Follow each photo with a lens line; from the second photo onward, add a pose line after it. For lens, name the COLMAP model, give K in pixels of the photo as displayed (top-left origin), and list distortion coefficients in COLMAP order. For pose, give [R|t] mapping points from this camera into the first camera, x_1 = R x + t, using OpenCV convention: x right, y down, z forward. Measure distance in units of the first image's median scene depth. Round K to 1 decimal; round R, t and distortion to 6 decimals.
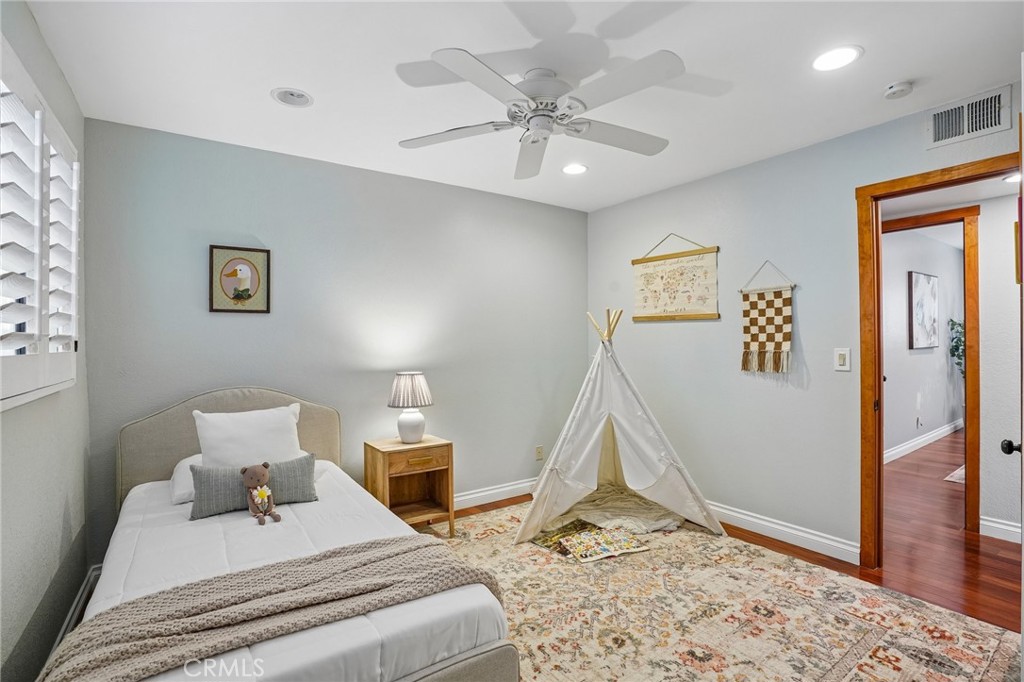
lens RADIAL K [[473.8, 0, 510.0], [0, 473.8, 343.8], [0, 0, 1]] dist [-0.044569, 0.035113]
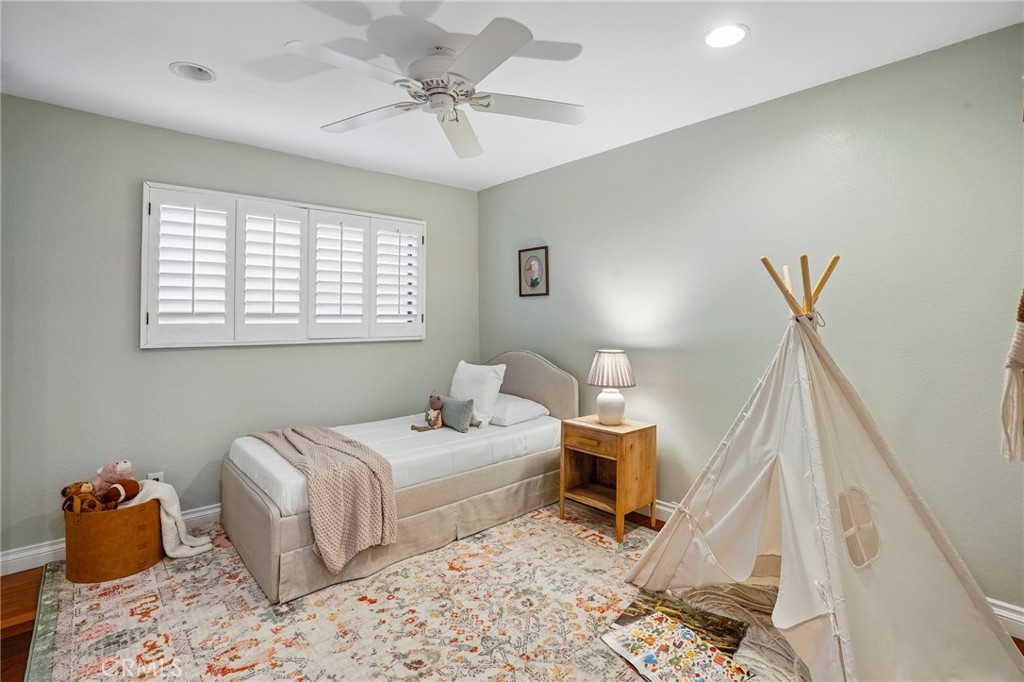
lens RADIAL K [[479.2, 0, 513.3], [0, 479.2, 330.7], [0, 0, 1]] dist [-0.070997, 0.037629]
pose [[0.141506, 0.023980, -0.989647, 0.770778], [-0.001486, 0.999711, 0.024011, -0.001119], [0.989936, -0.001927, 0.141501, 0.744518]]
